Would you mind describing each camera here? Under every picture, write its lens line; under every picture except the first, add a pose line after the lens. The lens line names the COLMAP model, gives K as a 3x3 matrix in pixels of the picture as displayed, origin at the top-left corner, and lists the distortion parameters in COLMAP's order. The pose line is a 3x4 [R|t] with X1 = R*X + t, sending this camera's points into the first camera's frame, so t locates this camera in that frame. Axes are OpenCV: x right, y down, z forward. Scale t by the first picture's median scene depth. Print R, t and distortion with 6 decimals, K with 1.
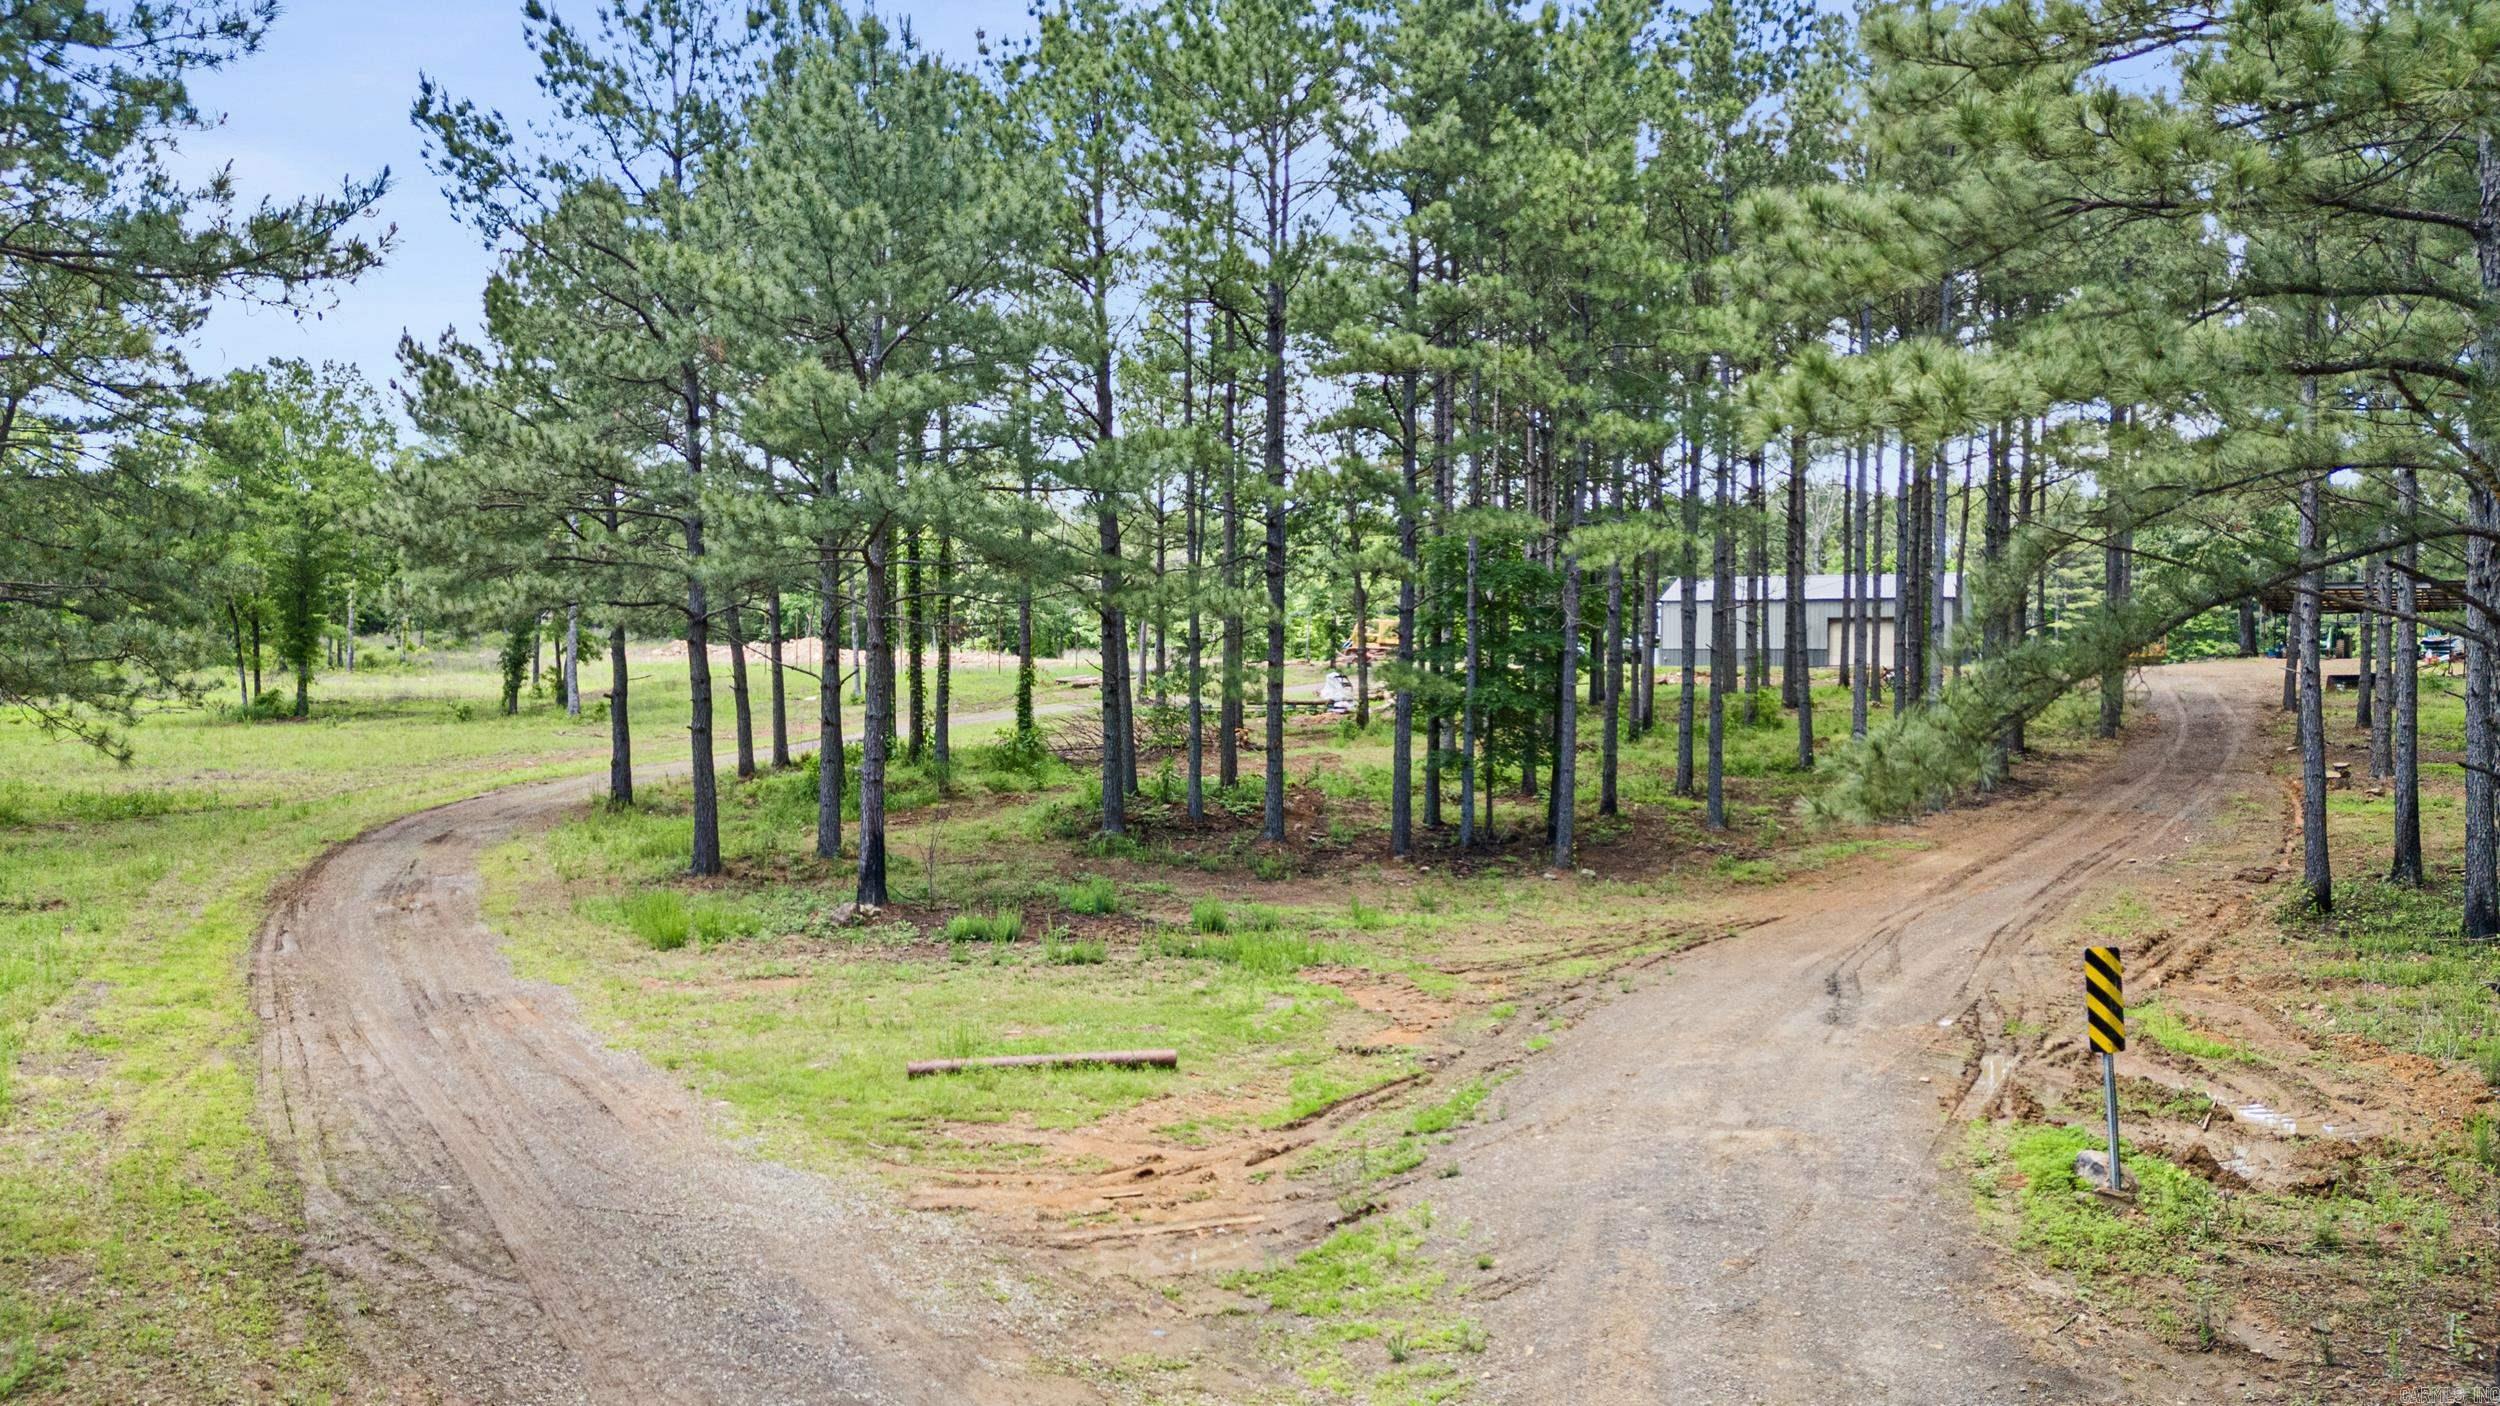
lens RADIAL K [[1752.3, 0, 1248.7], [0, 1752.3, 699.4], [0, 0, 1]] dist [0.045272, -0.026670]
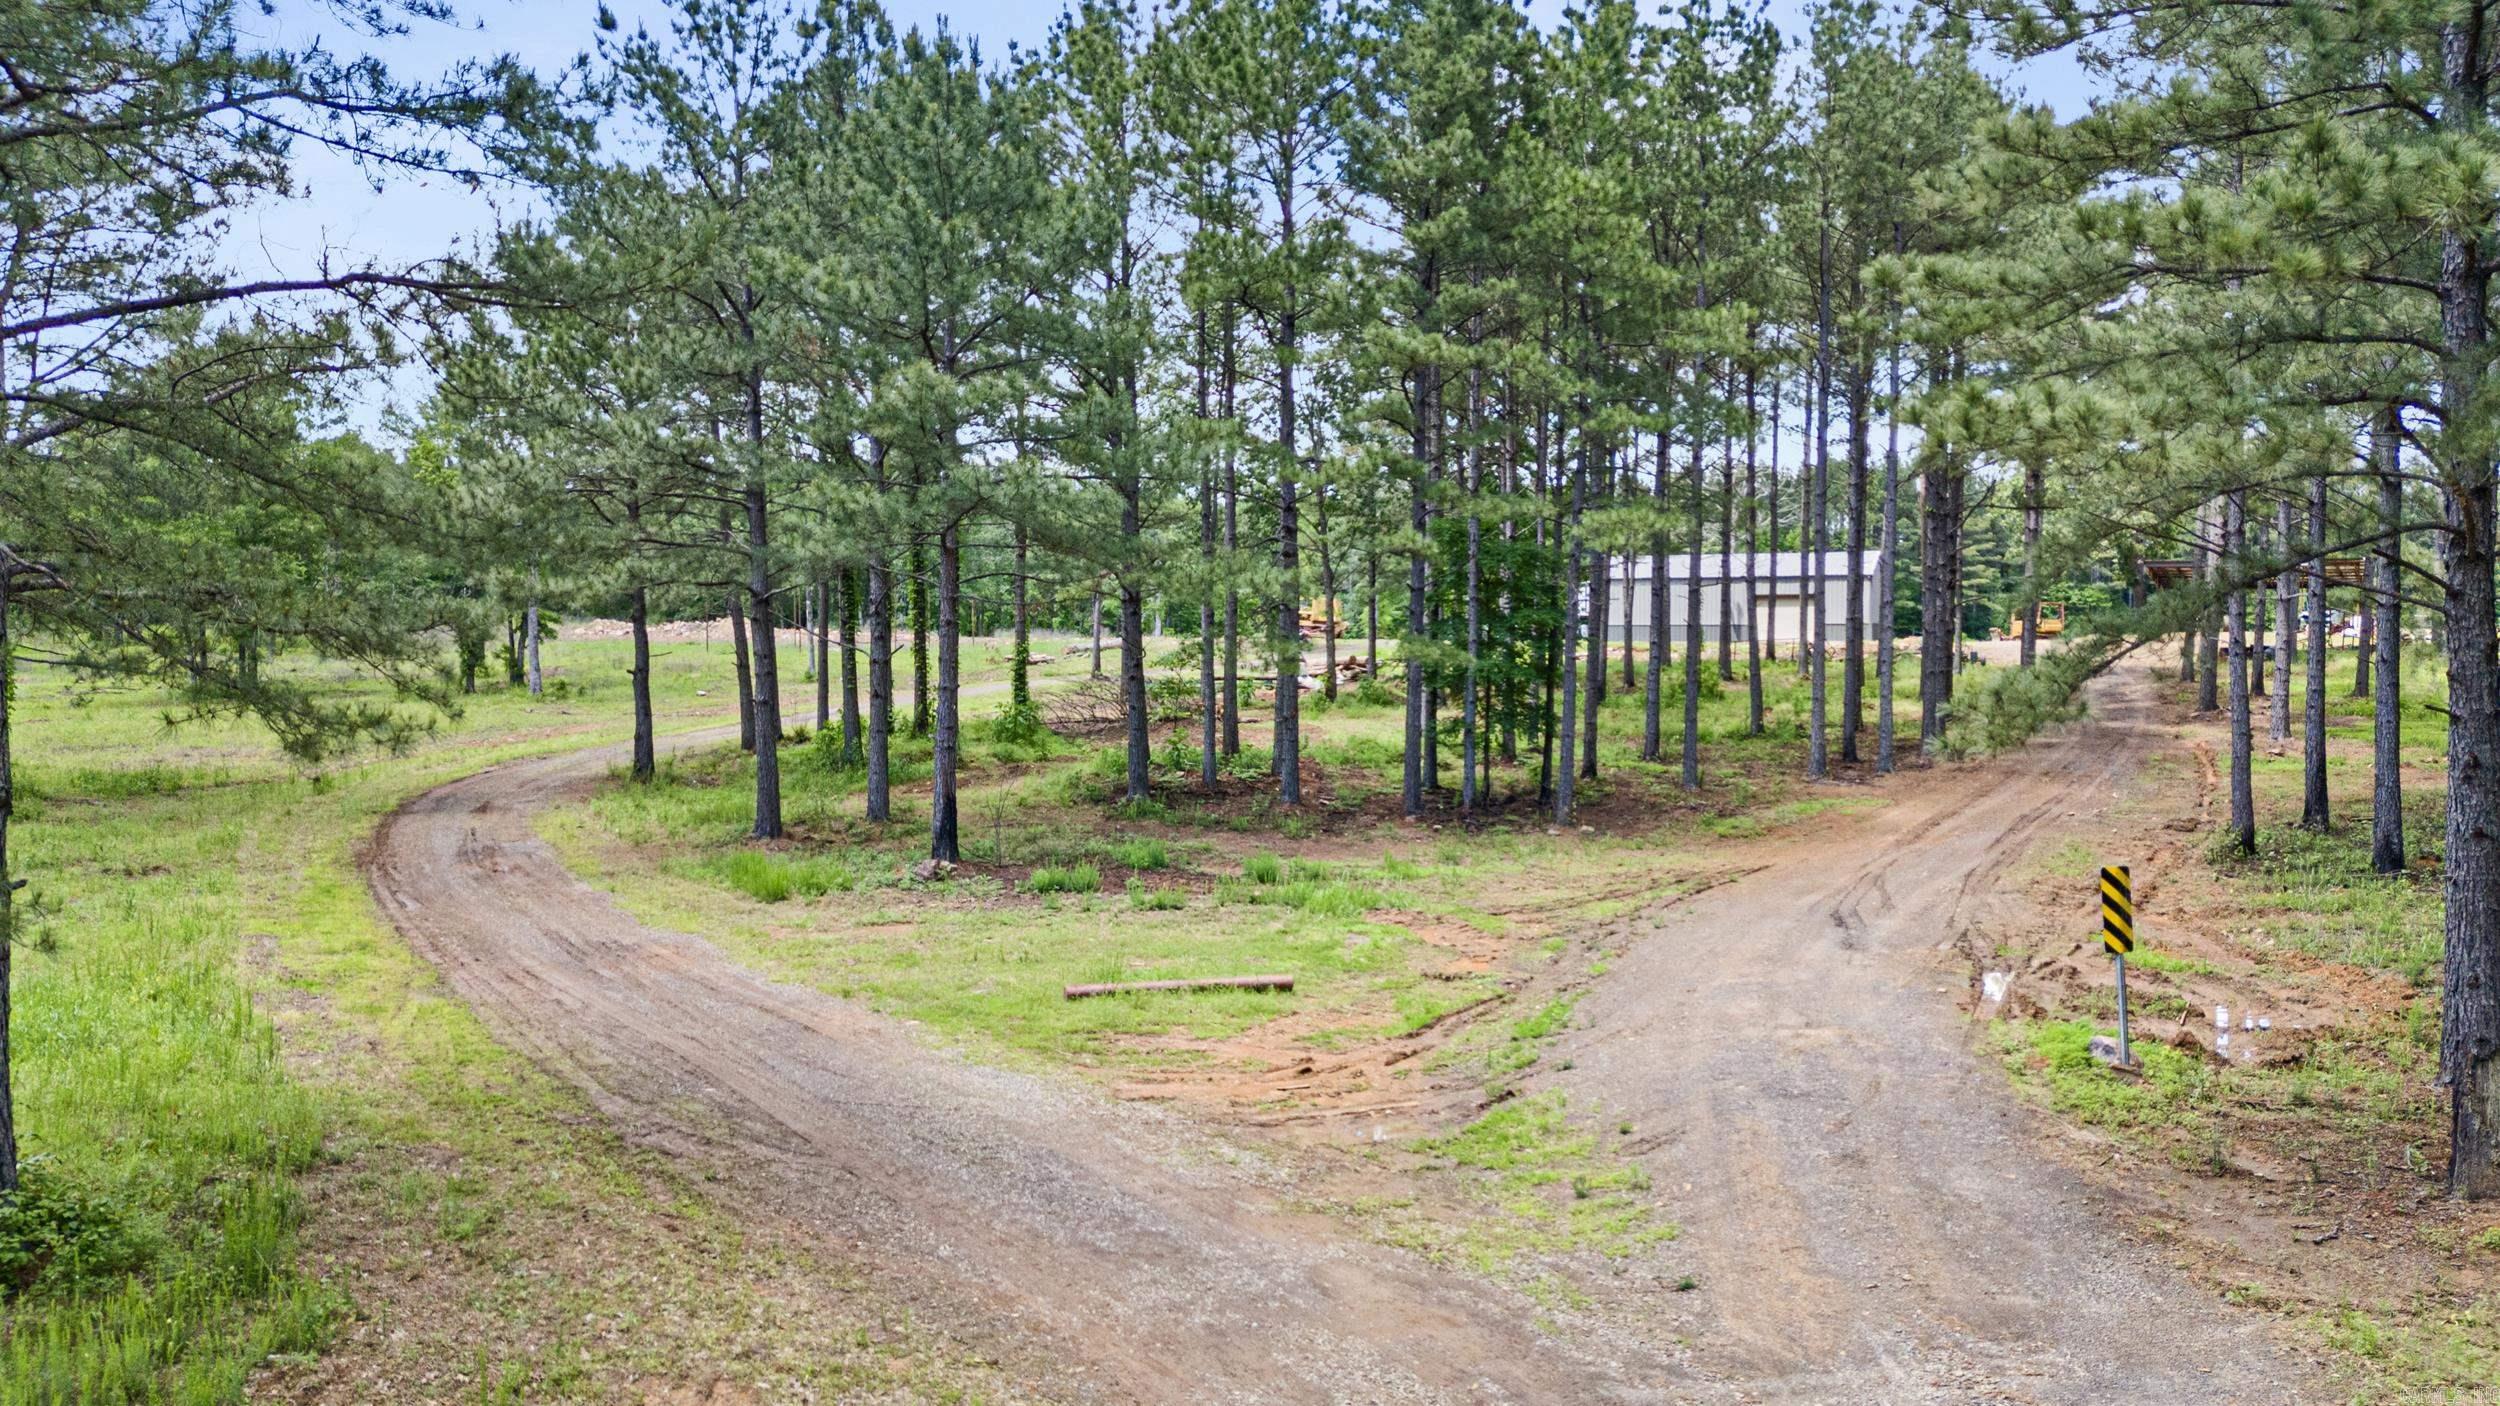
lens RADIAL K [[1752.3, 0, 1250.5], [0, 1752.3, 692.0], [0, 0, 1]] dist [0.045272, -0.026670]
pose [[0.998549, -0.004898, 0.053627, -0.093672], [0.004443, 0.999953, 0.008616, 0.004700], [-0.053666, -0.008365, 0.998524, -0.094905]]
